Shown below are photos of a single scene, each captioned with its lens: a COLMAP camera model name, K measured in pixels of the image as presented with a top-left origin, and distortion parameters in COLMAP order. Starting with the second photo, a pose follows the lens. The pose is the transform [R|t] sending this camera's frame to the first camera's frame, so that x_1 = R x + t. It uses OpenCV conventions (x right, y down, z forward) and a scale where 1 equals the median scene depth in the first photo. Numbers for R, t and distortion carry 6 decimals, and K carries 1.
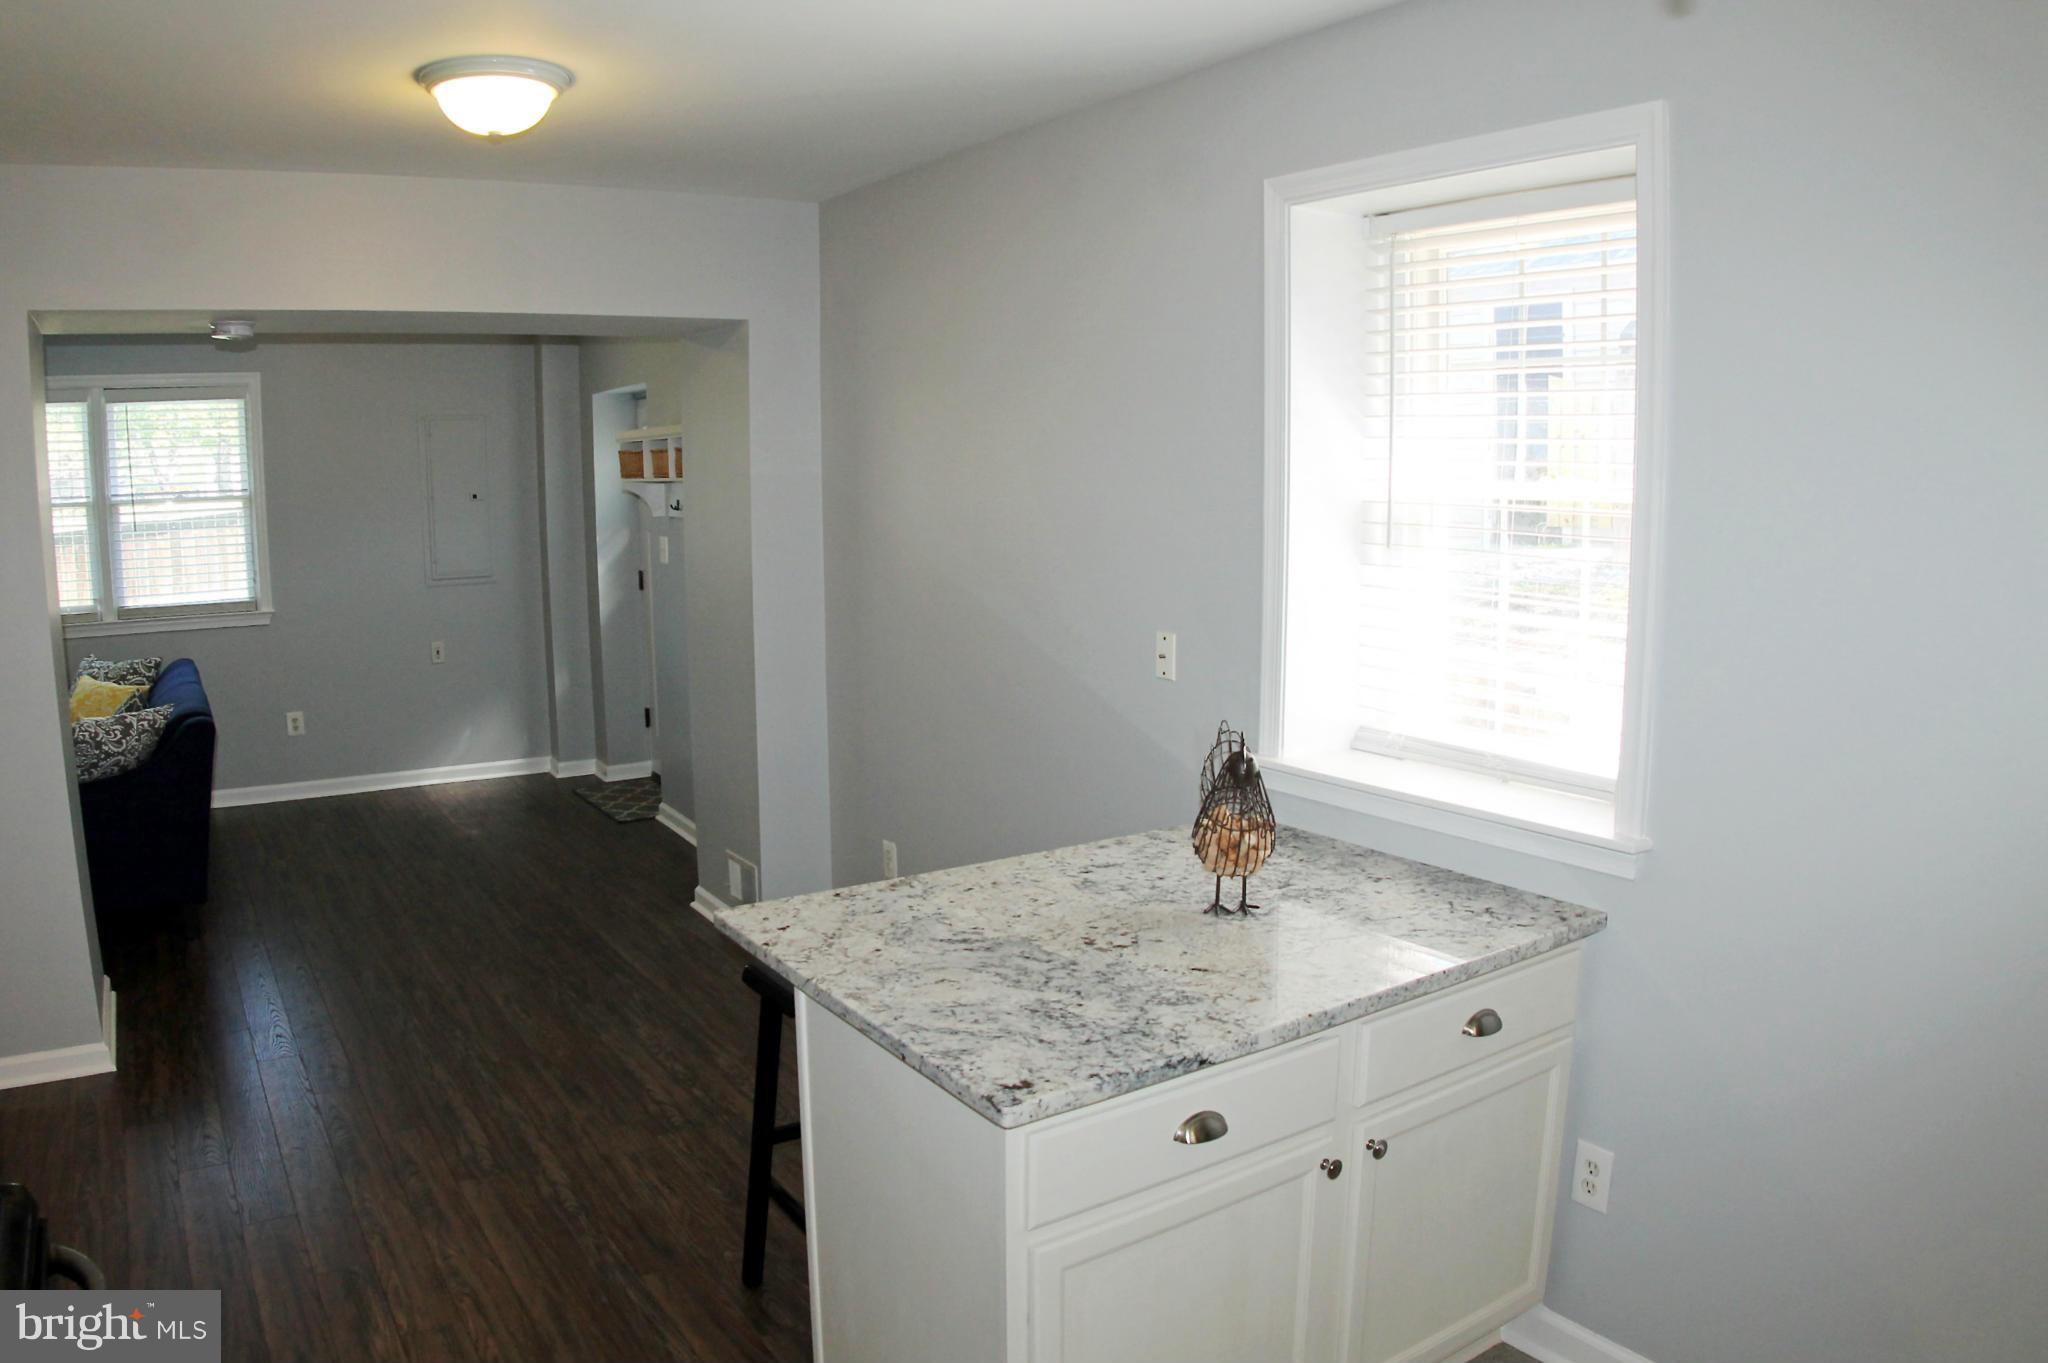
lens RADIAL K [[1417.6, 0, 1017.6], [0, 1417.6, 680.0], [0, 0, 1]] dist [-0.226125, 0.079698]
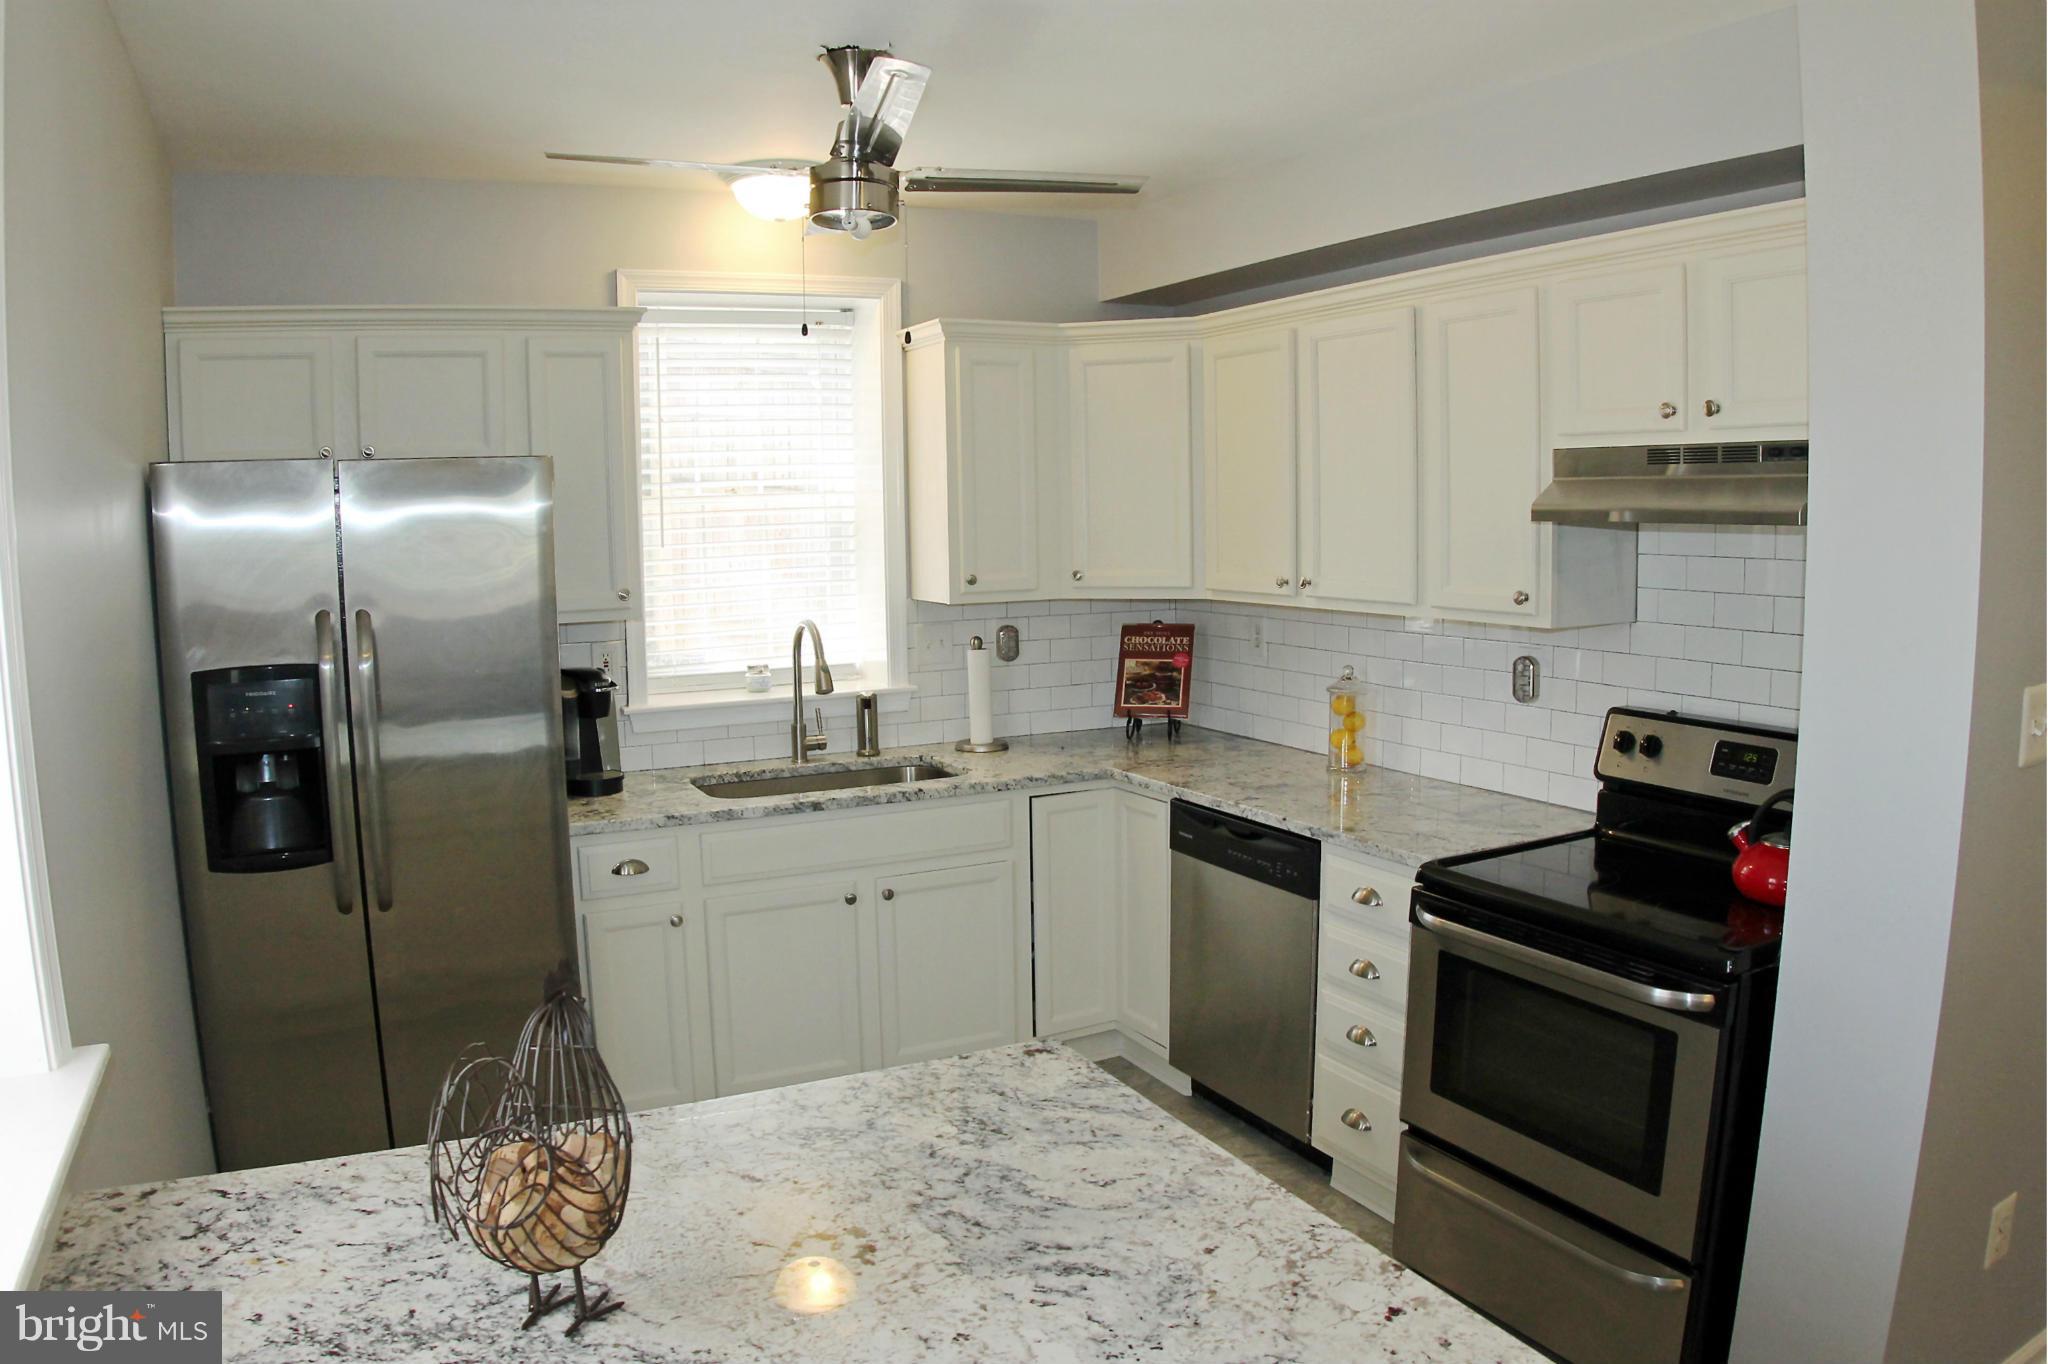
lens RADIAL K [[1417.6, 0, 1017.6], [0, 1417.6, 680.5], [0, 0, 1]] dist [-0.226125, 0.079698]
pose [[-0.993160, 0.005024, 0.116656, -0.087302], [0.035627, 0.964471, 0.261777, -0.213052], [-0.111196, 0.264142, -0.958052, 1.526507]]
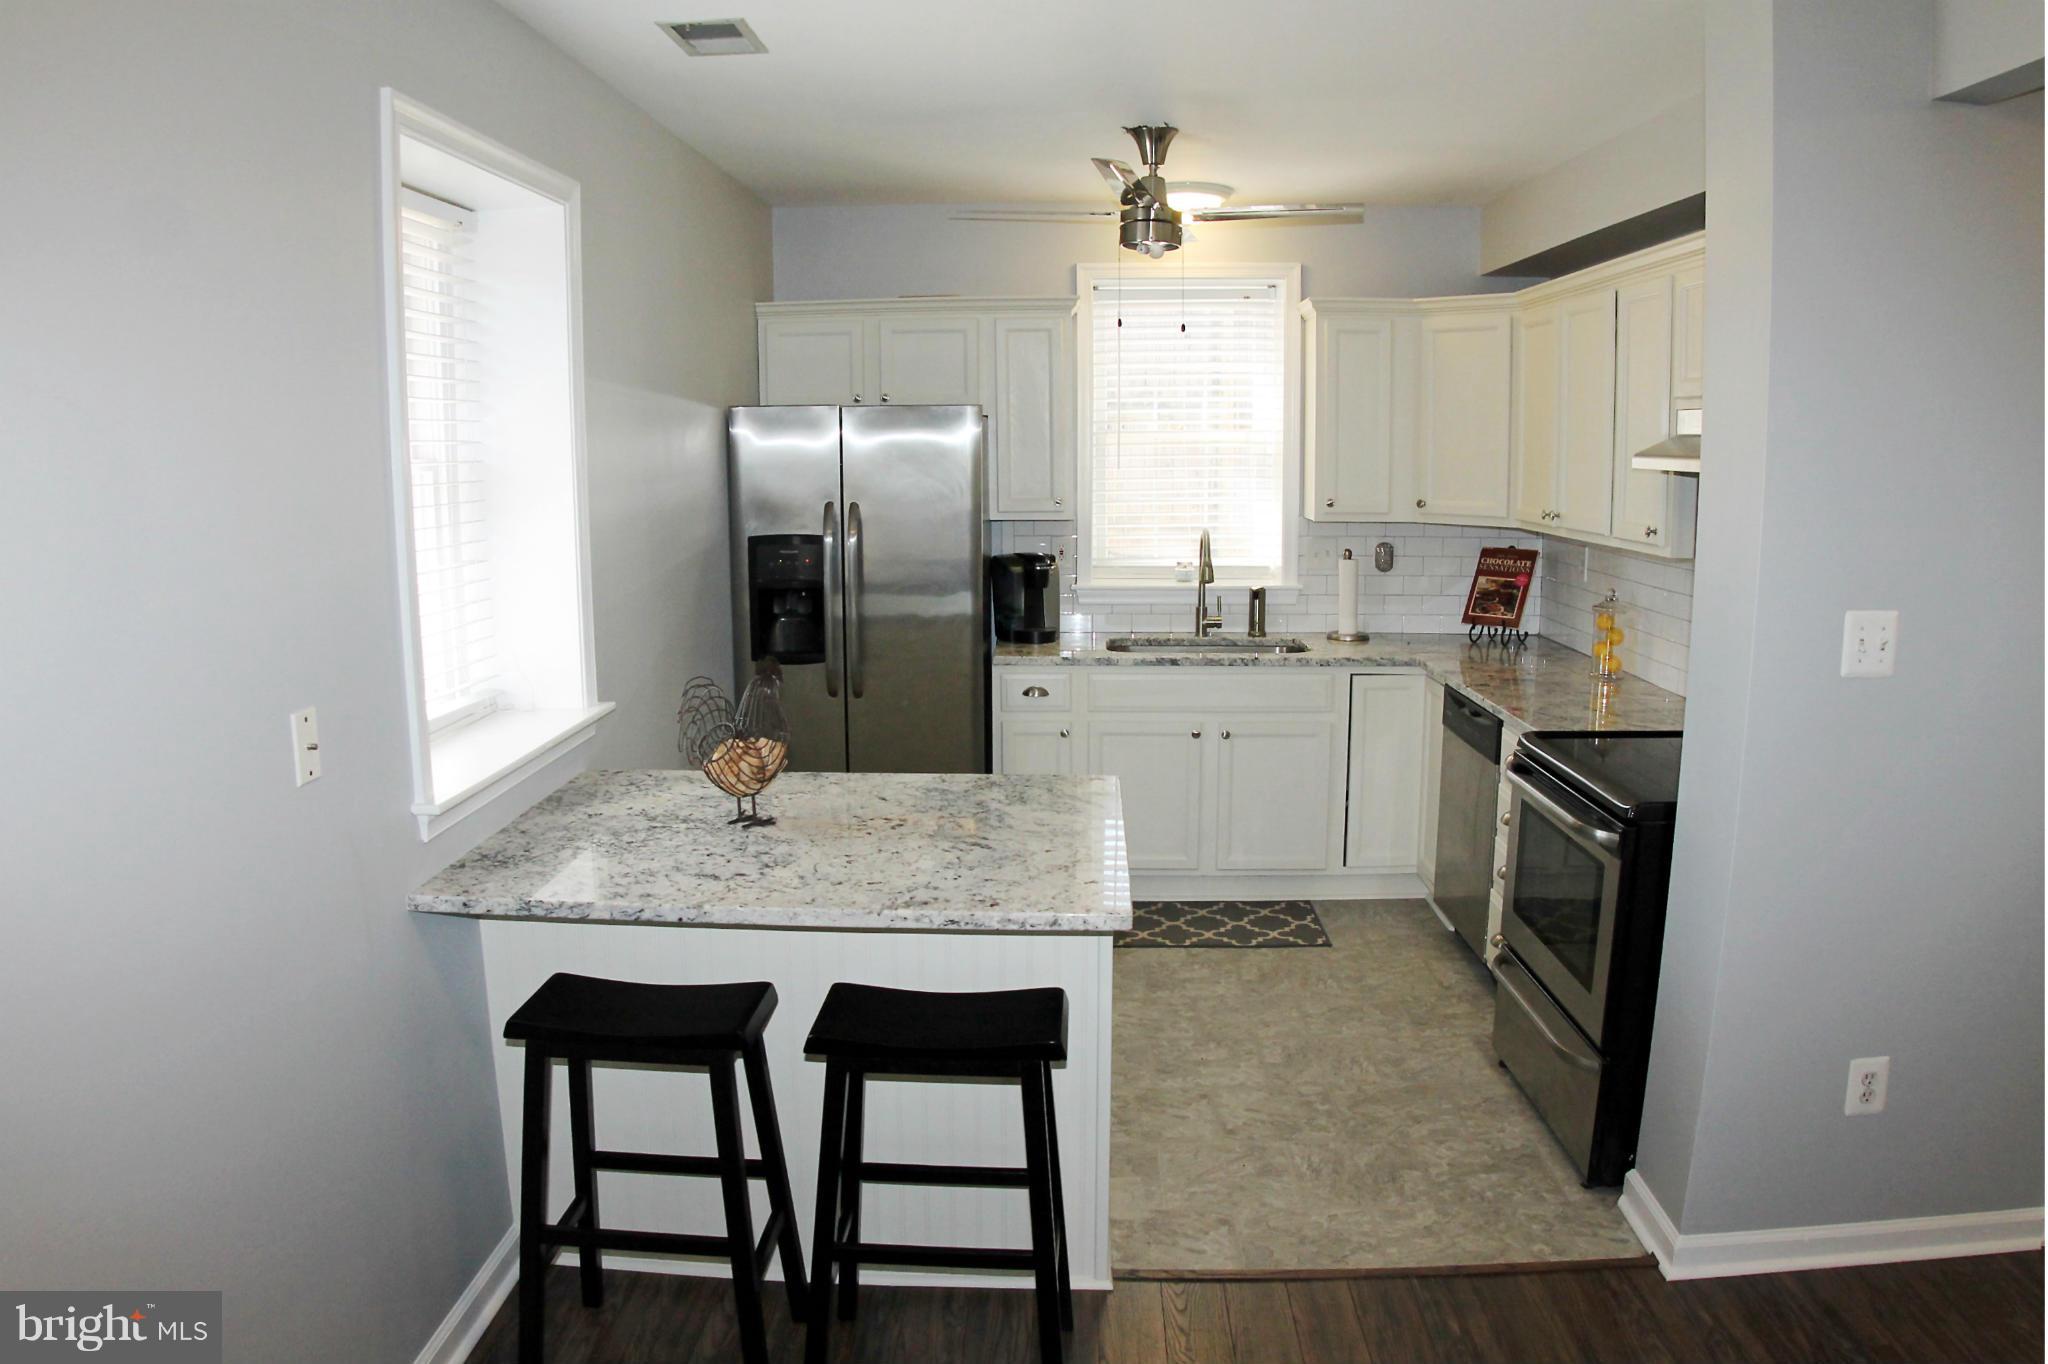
lens RADIAL K [[1417.6, 0, 1017.6], [0, 1417.6, 680.5], [0, 0, 1]] dist [-0.226125, 0.079698]
pose [[-0.808022, -0.090165, 0.582211, -0.750987], [0.094889, 0.955401, 0.279651, -0.273153], [-0.581460, 0.281210, -0.763430, 1.876782]]
